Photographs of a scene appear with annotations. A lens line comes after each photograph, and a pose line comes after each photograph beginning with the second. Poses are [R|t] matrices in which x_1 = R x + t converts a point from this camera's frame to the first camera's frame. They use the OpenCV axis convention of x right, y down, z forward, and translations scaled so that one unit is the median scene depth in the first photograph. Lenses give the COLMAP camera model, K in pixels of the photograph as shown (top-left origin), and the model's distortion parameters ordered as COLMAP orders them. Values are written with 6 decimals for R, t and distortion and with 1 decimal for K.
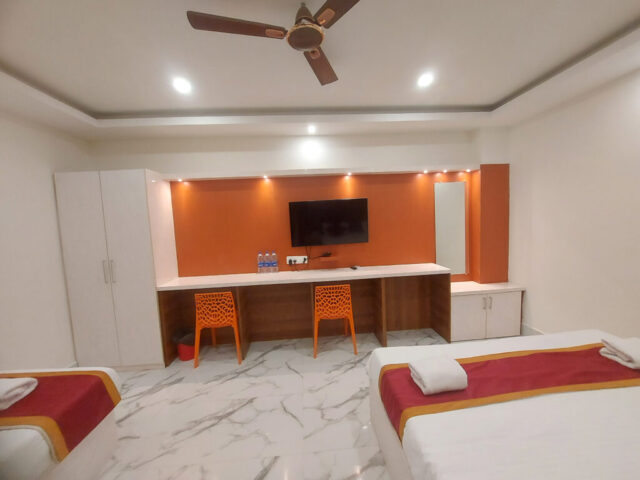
lens RADIAL K [[258.3, 0, 320.1], [0, 258.3, 241.0], [0, 0, 1]] dist [-0.002431, -0.000485]
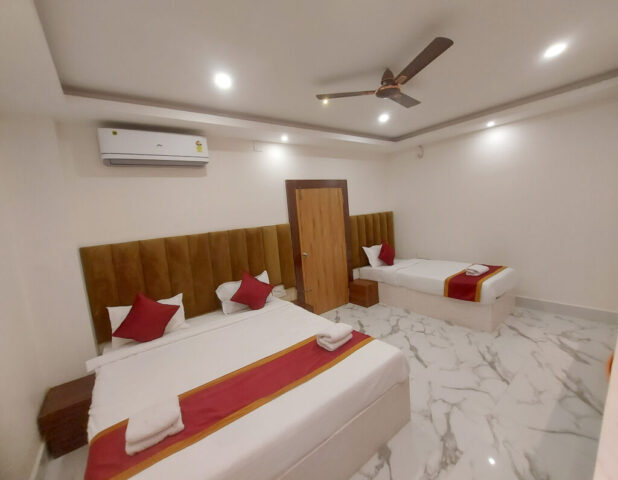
lens RADIAL K [[258.3, 0, 305.0], [0, 258.3, 235.4], [0, 0, 1]] dist [-0.007631, 0.000142]
pose [[-0.828147, 0.169543, -0.534255, 0.656620], [0.076843, 0.978498, 0.191407, -0.155329], [0.555219, 0.117460, -0.823368, 1.051943]]
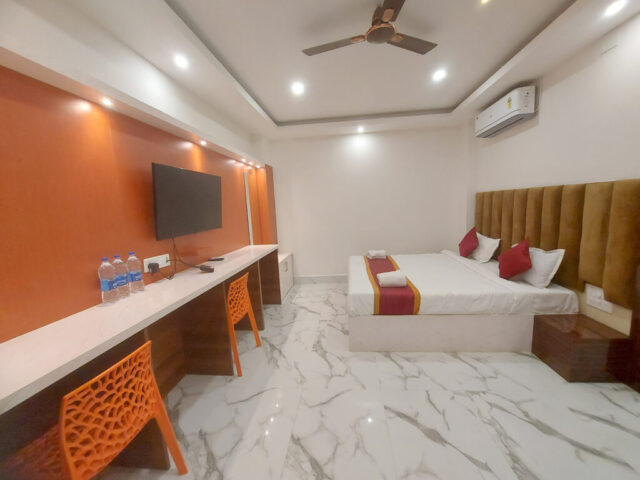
lens RADIAL K [[258.3, 0, 324.8], [0, 258.3, 240.9], [0, 0, 1]] dist [-0.002431, -0.000485]
pose [[0.160862, -0.094938, 0.982400, -0.707924], [0.126274, 0.989163, 0.074915, 0.031352], [-0.978866, 0.112001, 0.171107, 0.589187]]
